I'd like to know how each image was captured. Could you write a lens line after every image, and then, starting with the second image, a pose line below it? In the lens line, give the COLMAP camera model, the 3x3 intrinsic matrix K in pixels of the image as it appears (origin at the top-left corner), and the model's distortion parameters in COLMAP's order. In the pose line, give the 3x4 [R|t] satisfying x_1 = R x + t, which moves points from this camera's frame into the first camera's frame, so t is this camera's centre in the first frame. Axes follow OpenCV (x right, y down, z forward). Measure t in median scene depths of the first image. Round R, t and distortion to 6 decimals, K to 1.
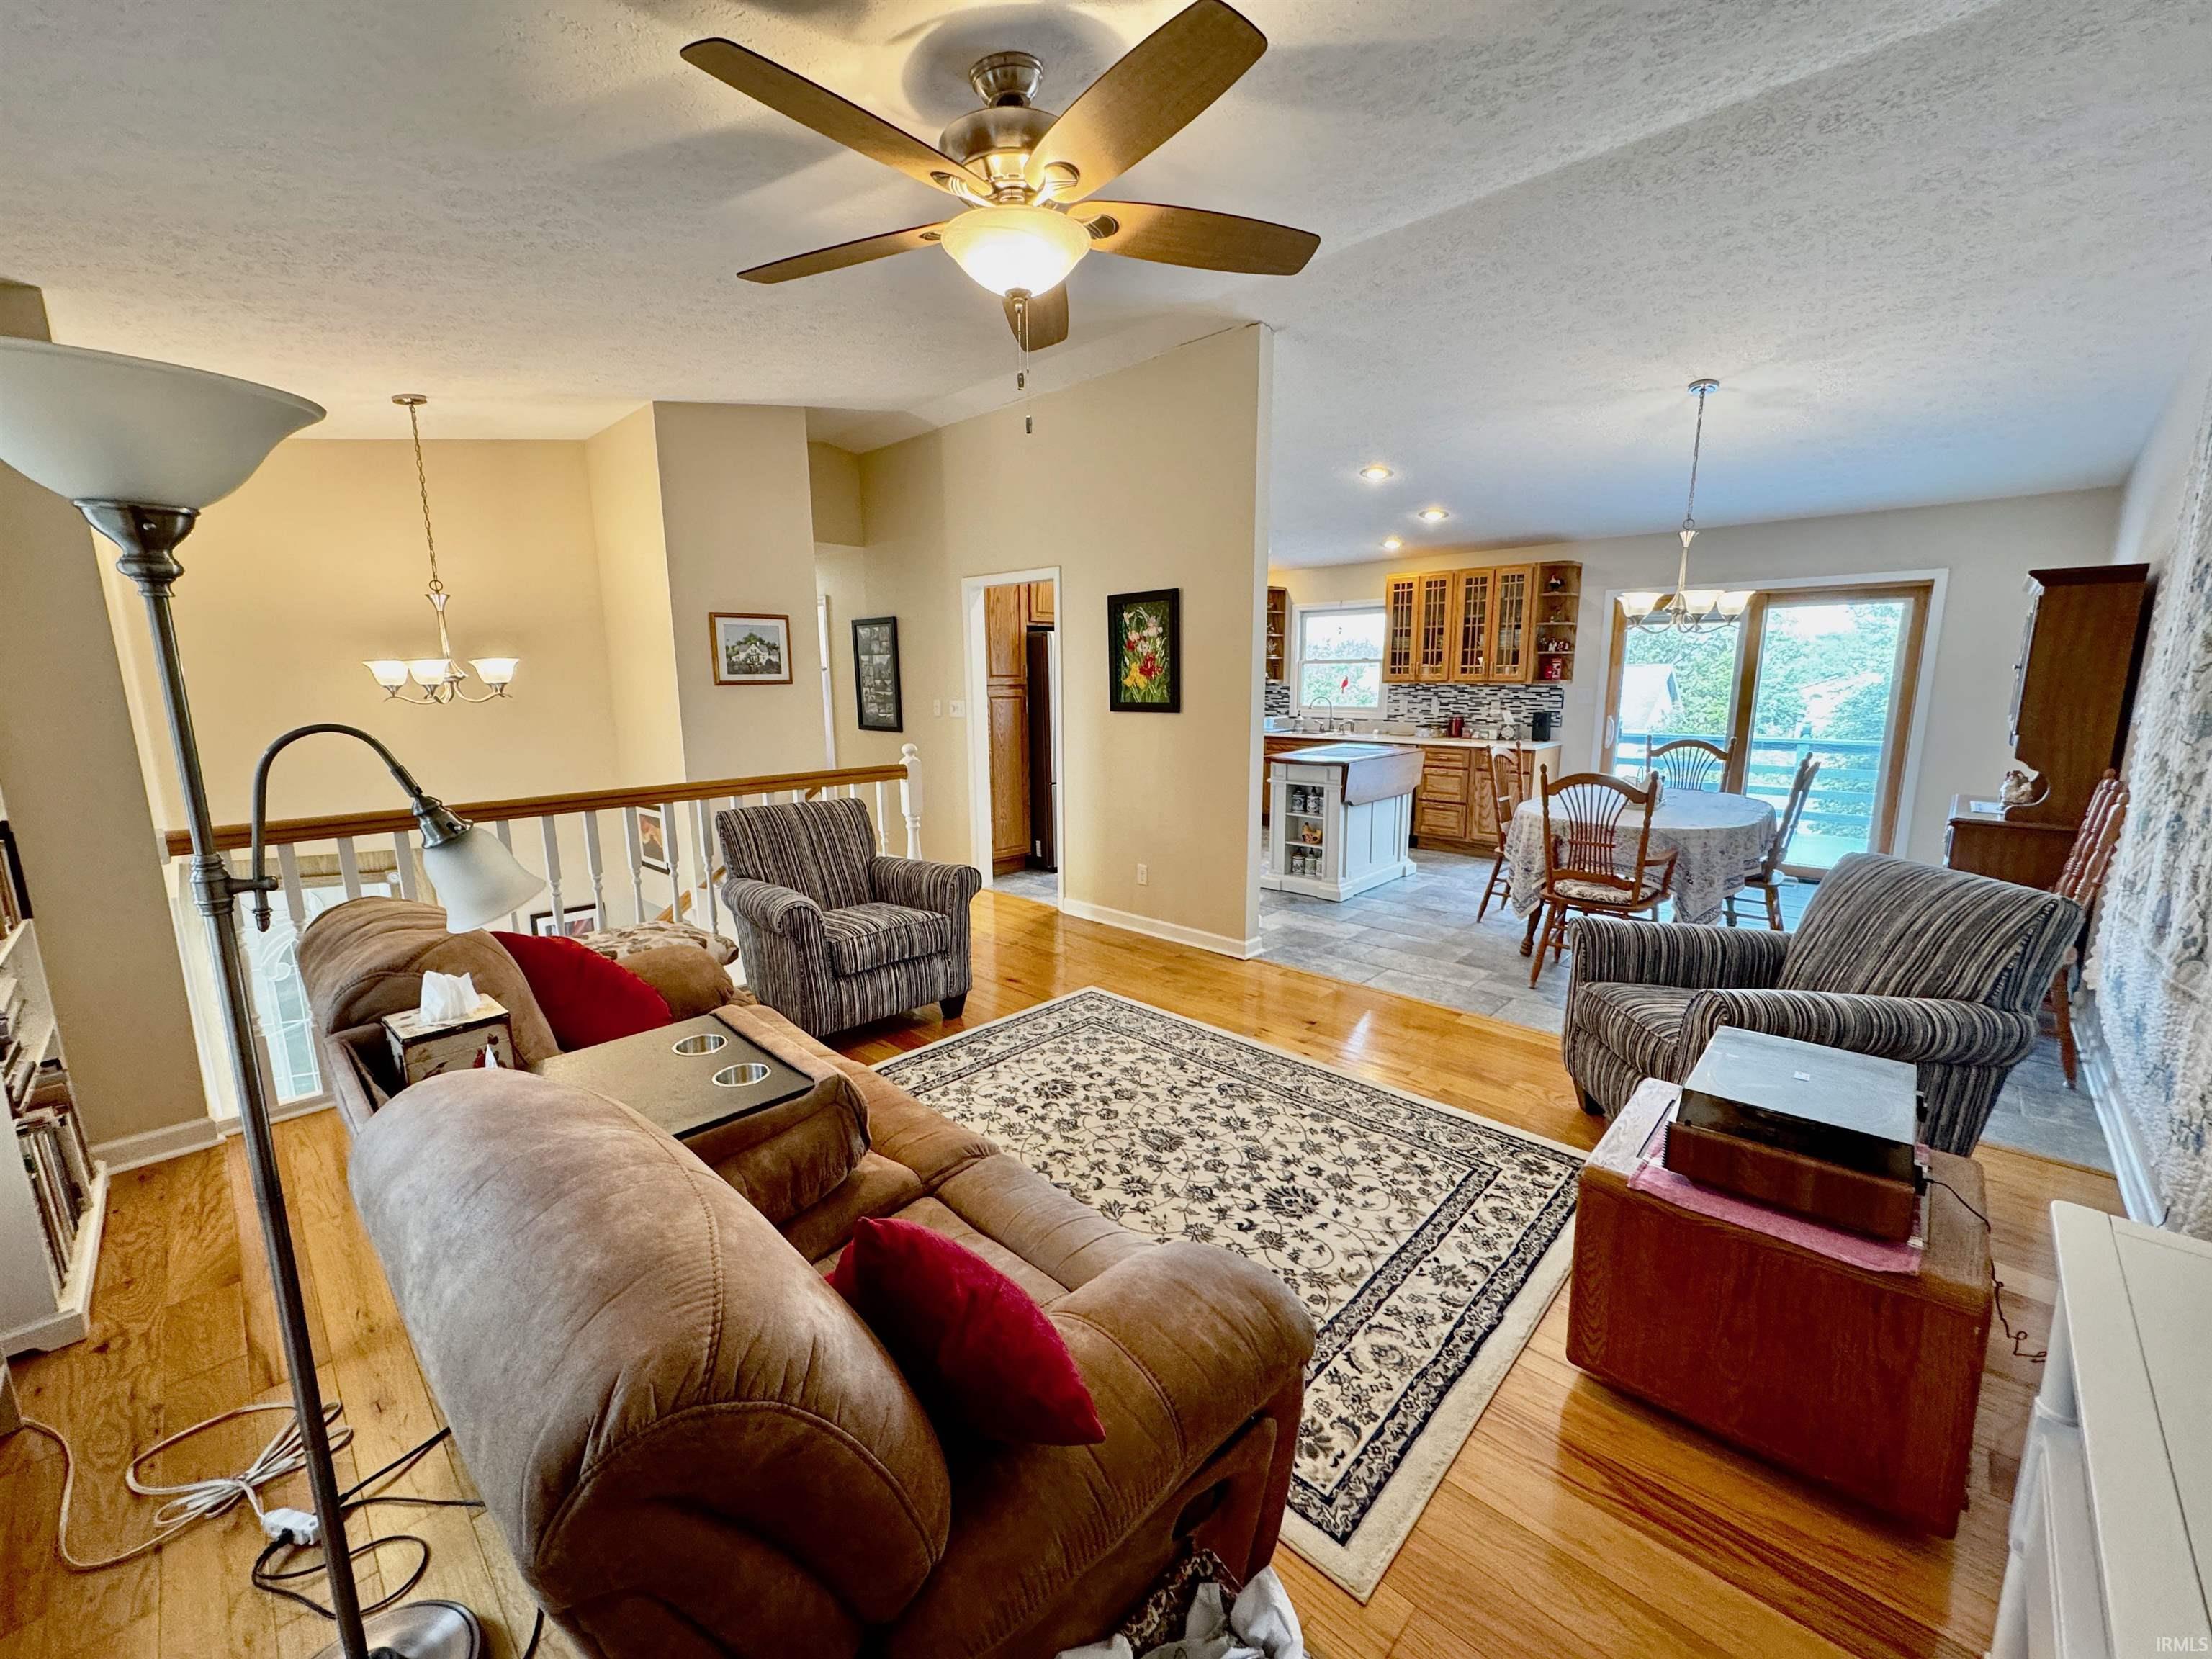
lens RADIAL K [[877.2, 0, 1105.6], [0, 877.2, 832.8], [0, 0, 1]] dist [-0.002468, 0.001203]
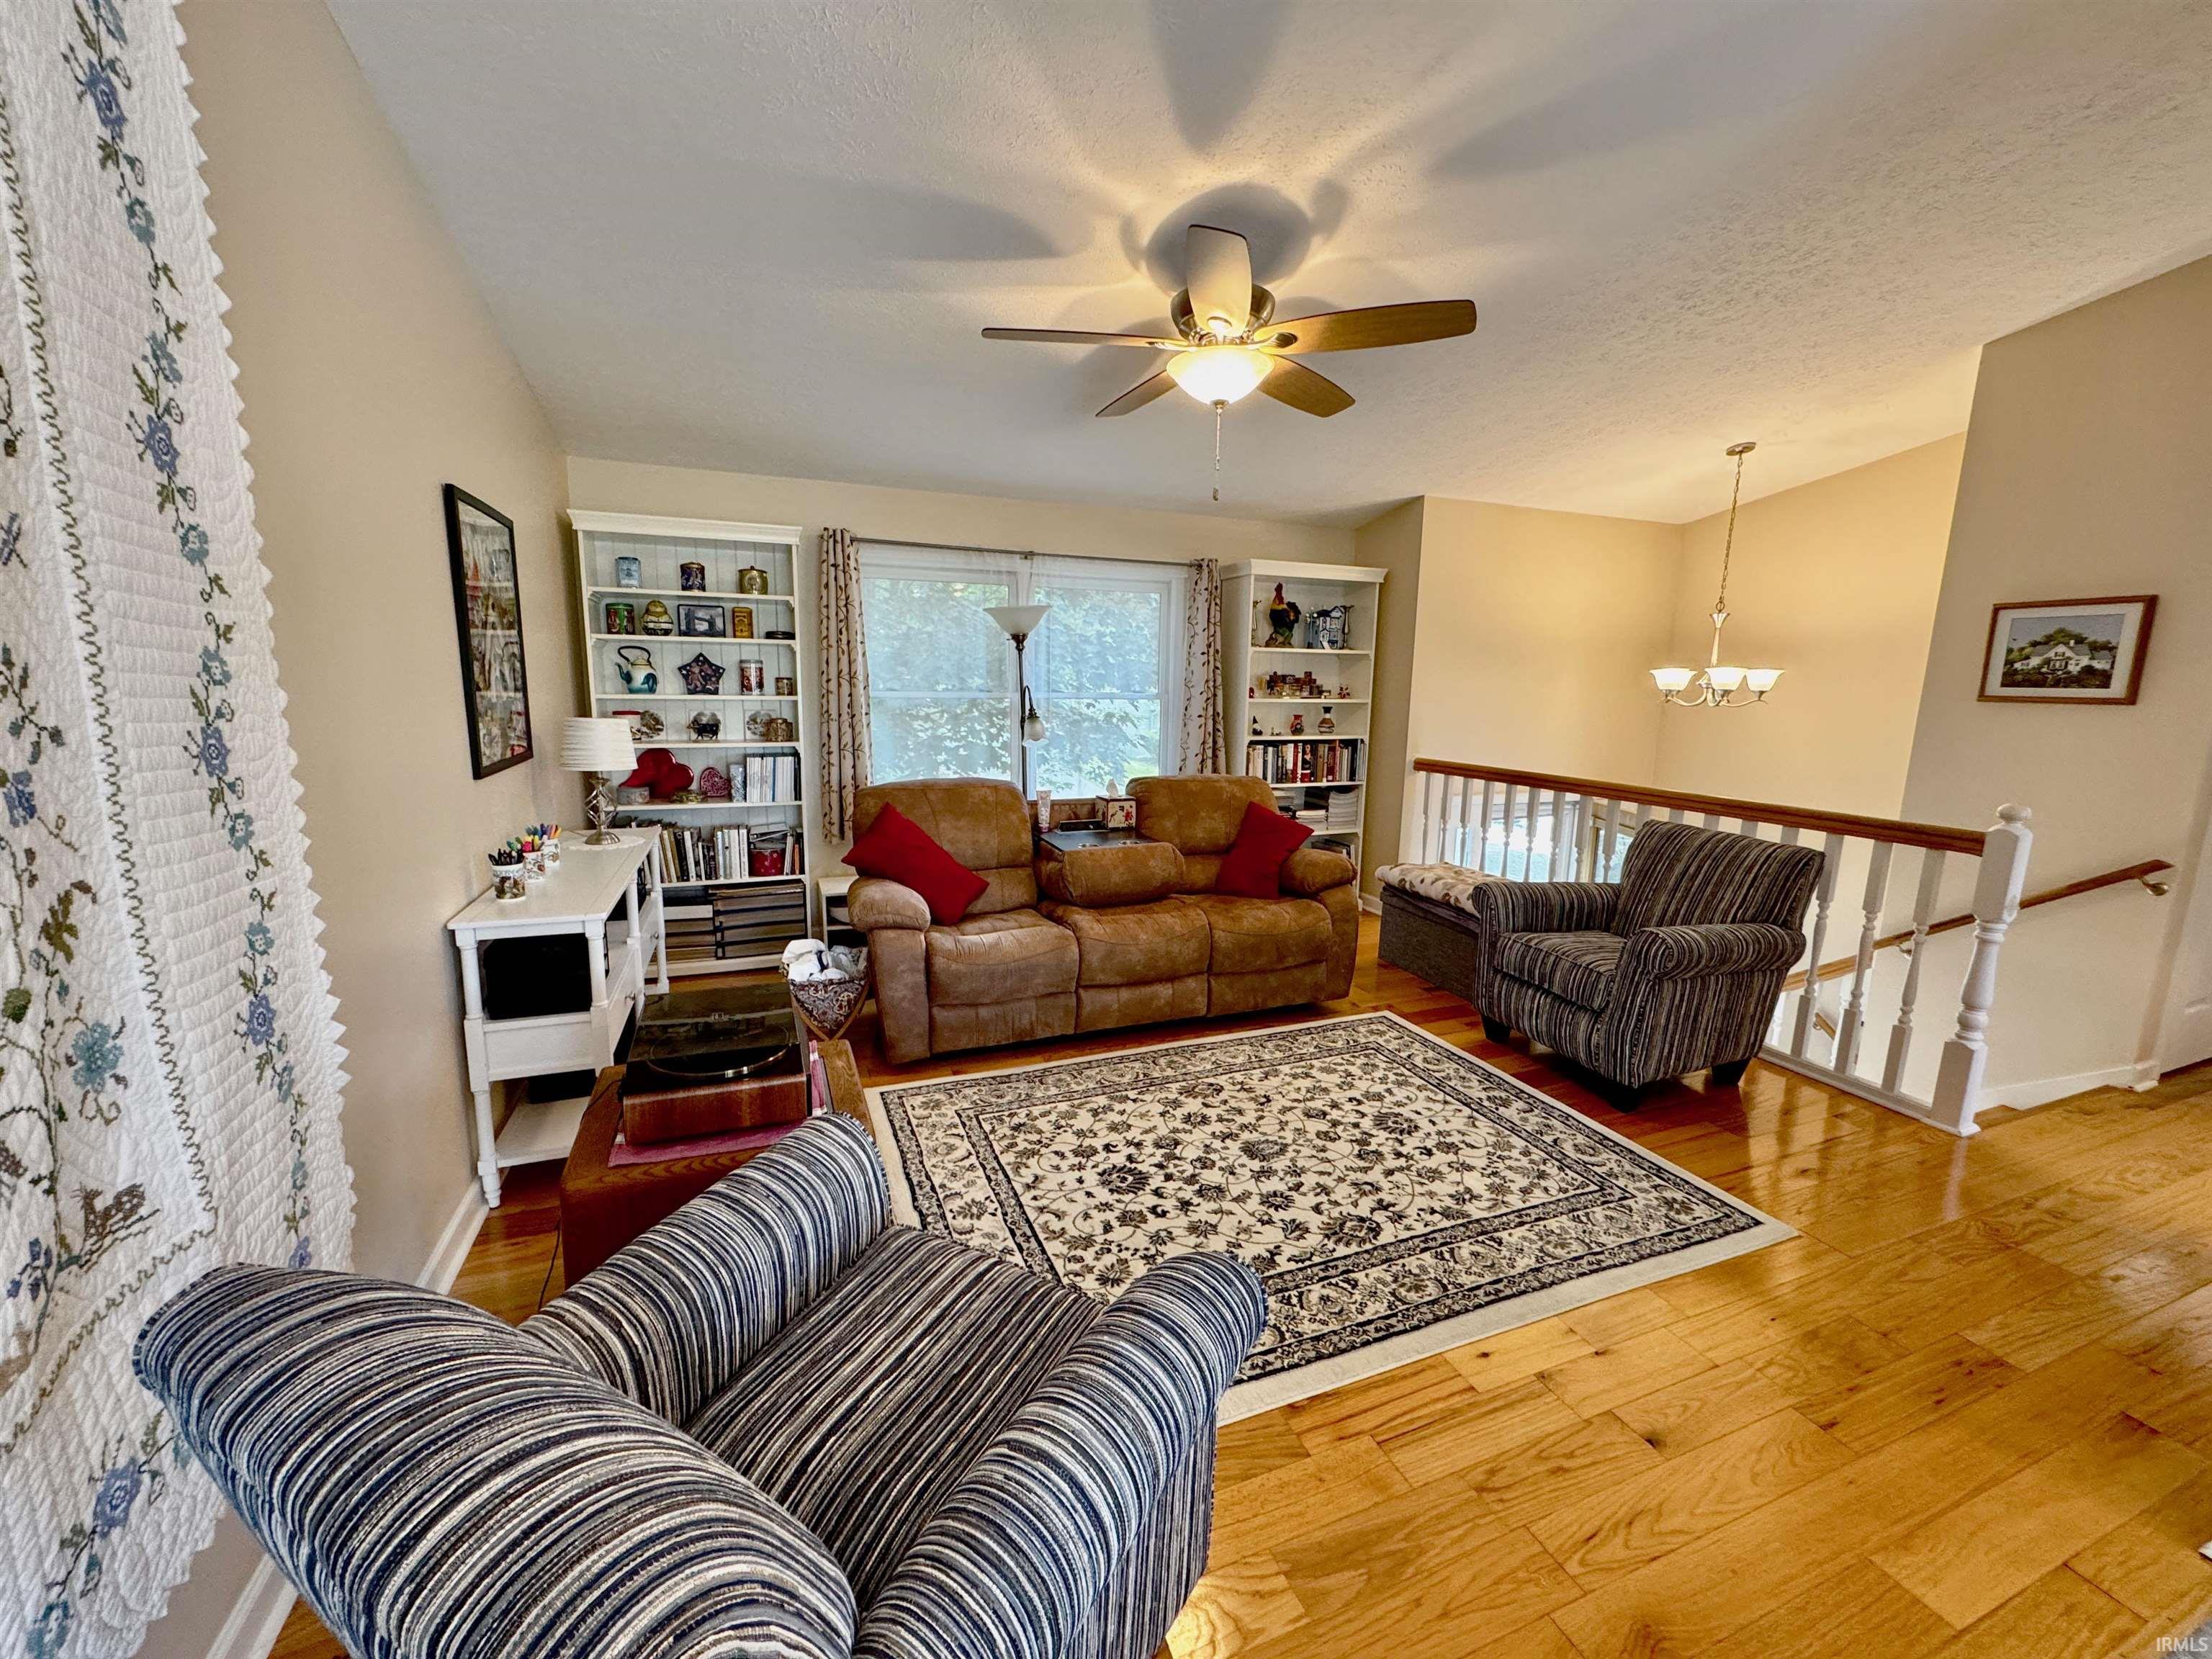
lens RADIAL K [[877.2, 0, 1101.4], [0, 877.2, 829.9], [0, 0, 1]] dist [-0.002468, 0.001203]
pose [[-0.423131, 0.156129, -0.892516, 0.461132], [-0.175591, 0.952238, 0.249821, -0.098503], [0.888891, 0.262424, -0.375507, 0.532322]]
